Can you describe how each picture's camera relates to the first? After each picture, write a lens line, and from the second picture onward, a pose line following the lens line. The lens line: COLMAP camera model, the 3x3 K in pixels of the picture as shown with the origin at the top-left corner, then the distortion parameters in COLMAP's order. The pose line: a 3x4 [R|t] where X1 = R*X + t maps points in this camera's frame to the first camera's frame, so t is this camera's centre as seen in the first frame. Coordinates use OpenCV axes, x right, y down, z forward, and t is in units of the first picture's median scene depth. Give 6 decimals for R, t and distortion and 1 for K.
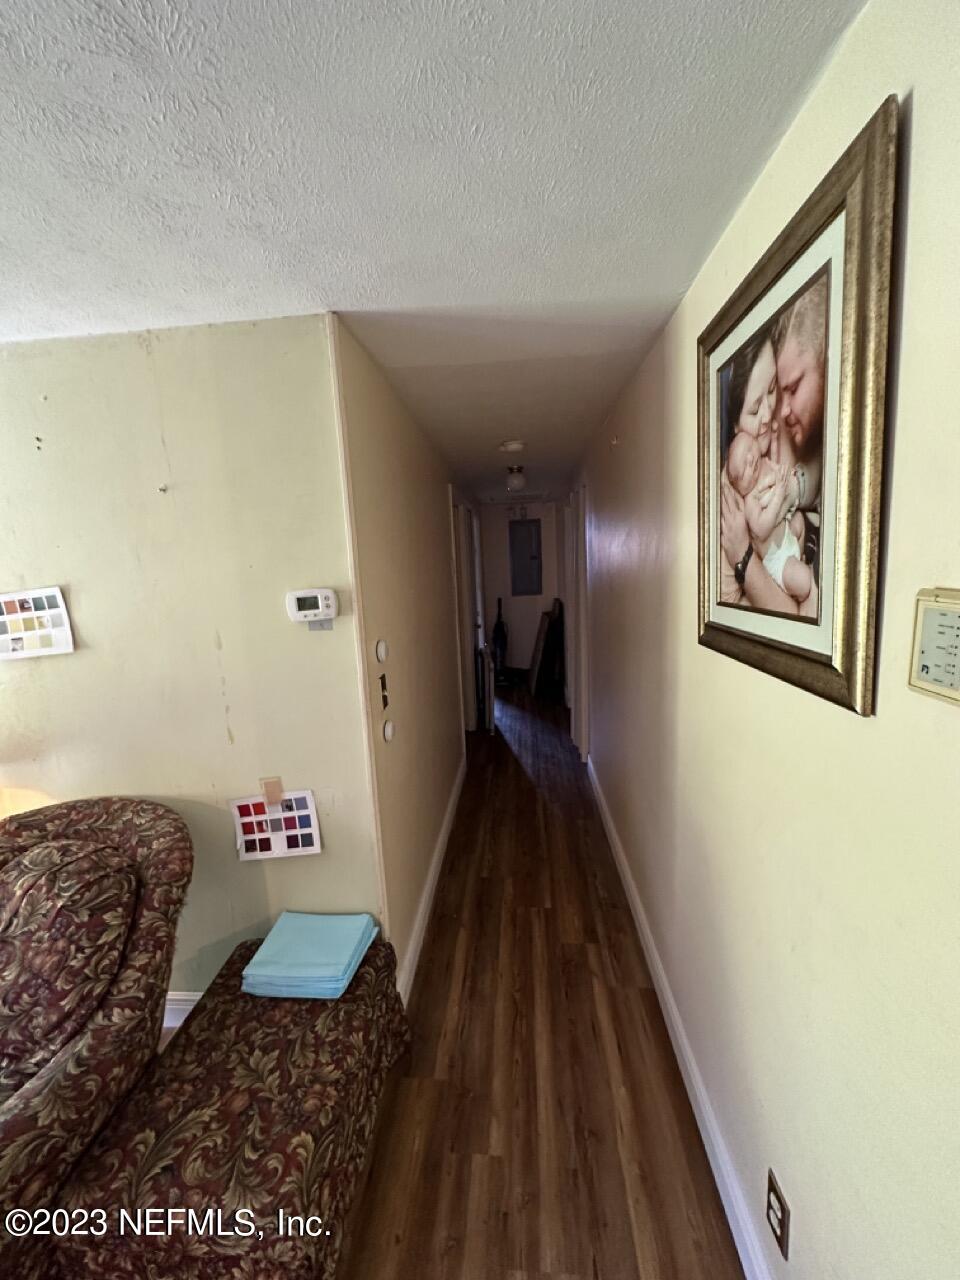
lens RADIAL K [[511.8, 0, 479.8], [0, 511.8, 640.1], [0, 0, 1]] dist [-0.005355, 0.000565]
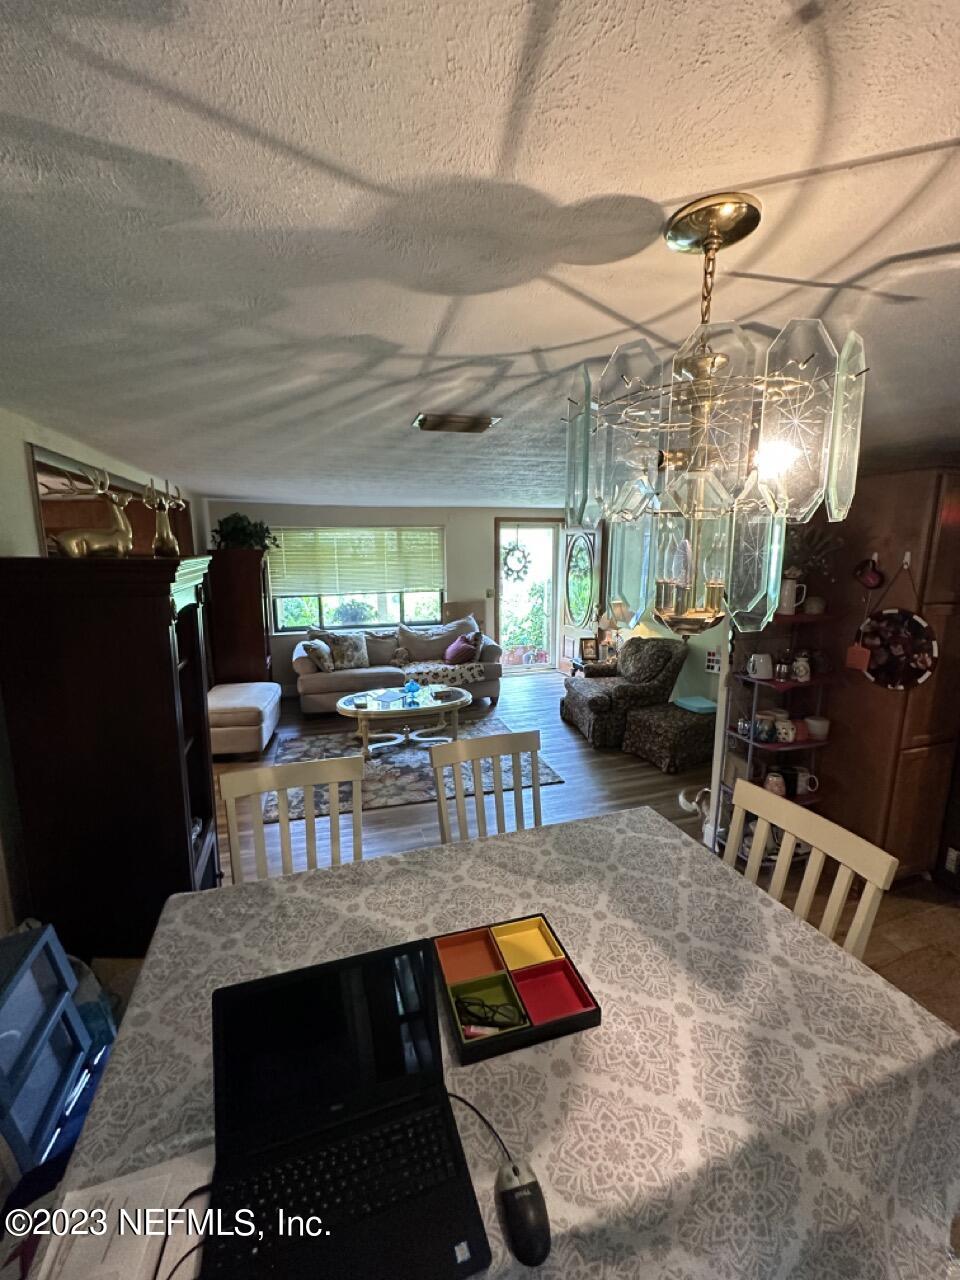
lens RADIAL K [[511.8, 0, 479.4], [0, 511.8, 638.0], [0, 0, 1]] dist [-0.005355, 0.000565]
pose [[0.381081, 0.202504, -0.902092, 1.850831], [-0.151352, 0.976219, 0.155207, 0.007501], [0.912069, 0.077387, 0.402668, -1.511801]]
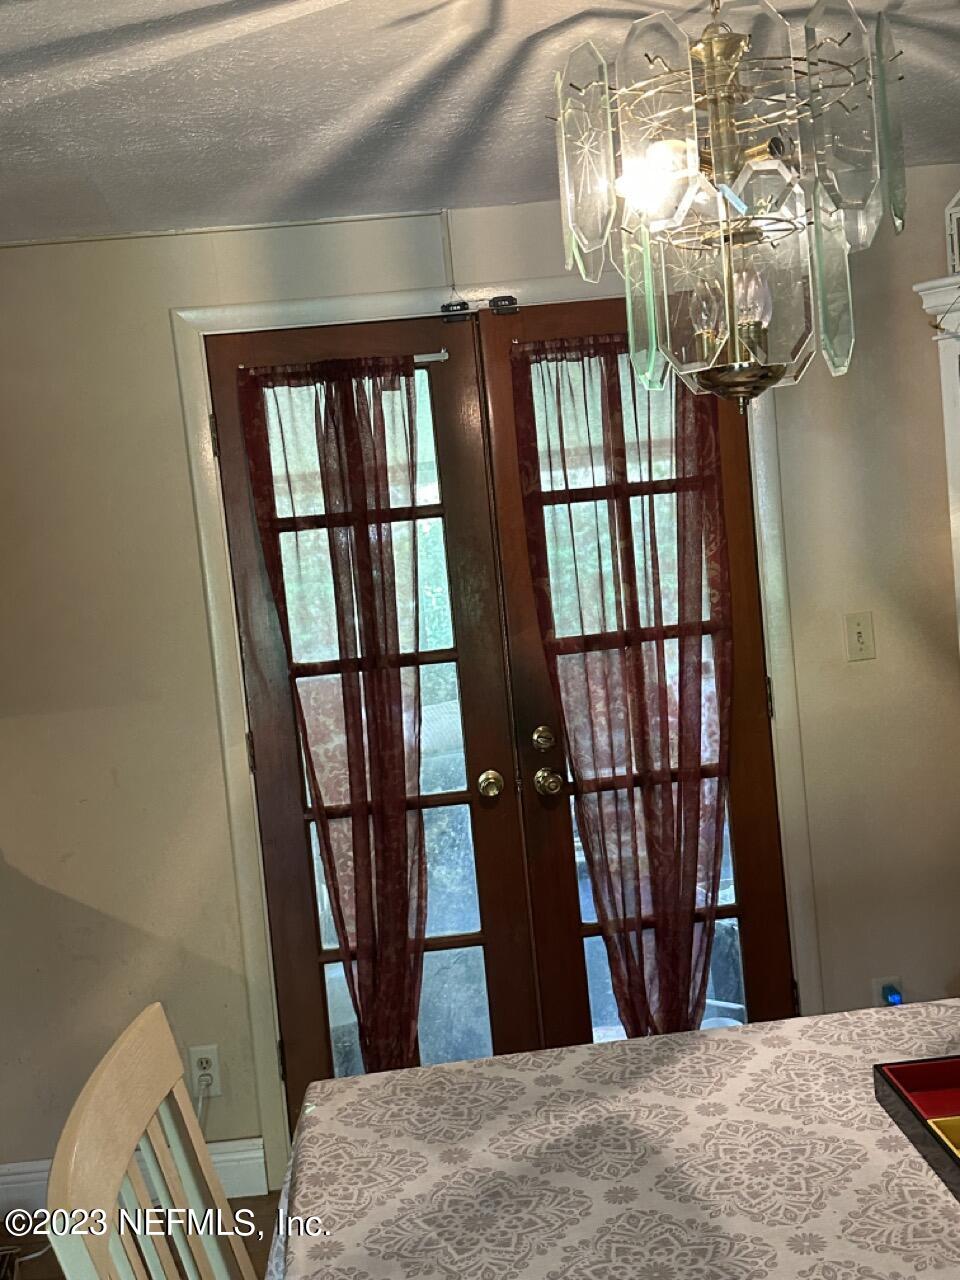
lens RADIAL K [[1338.3, 0, 478.9], [0, 1338.3, 640.3], [0, 0, 1]] dist [0.028006, 0.000000]
pose [[-0.132702, -0.019178, 0.990970, 0.215323], [0.255576, 0.965340, 0.052906, 0.151433], [-0.957638, 0.260289, -0.123202, -0.601048]]
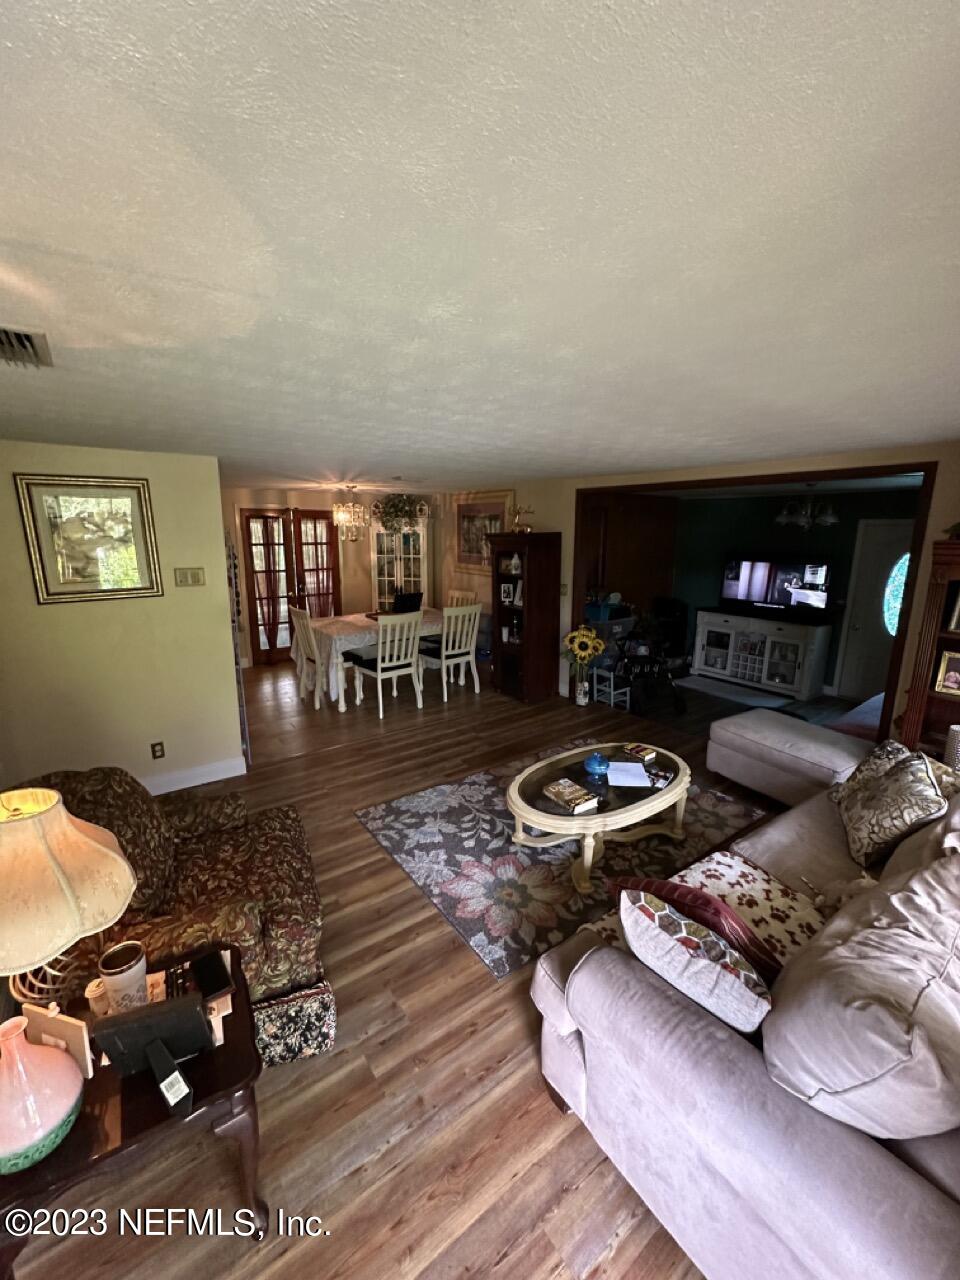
lens RADIAL K [[511.8, 0, 481.0], [0, 511.8, 646.1], [0, 0, 1]] dist [-0.005355, 0.000565]
pose [[-0.648020, -0.138111, 0.748996, -2.407157], [0.137364, 0.946100, 0.293301, -0.200530], [-0.749134, 0.292950, -0.594120, 0.841911]]
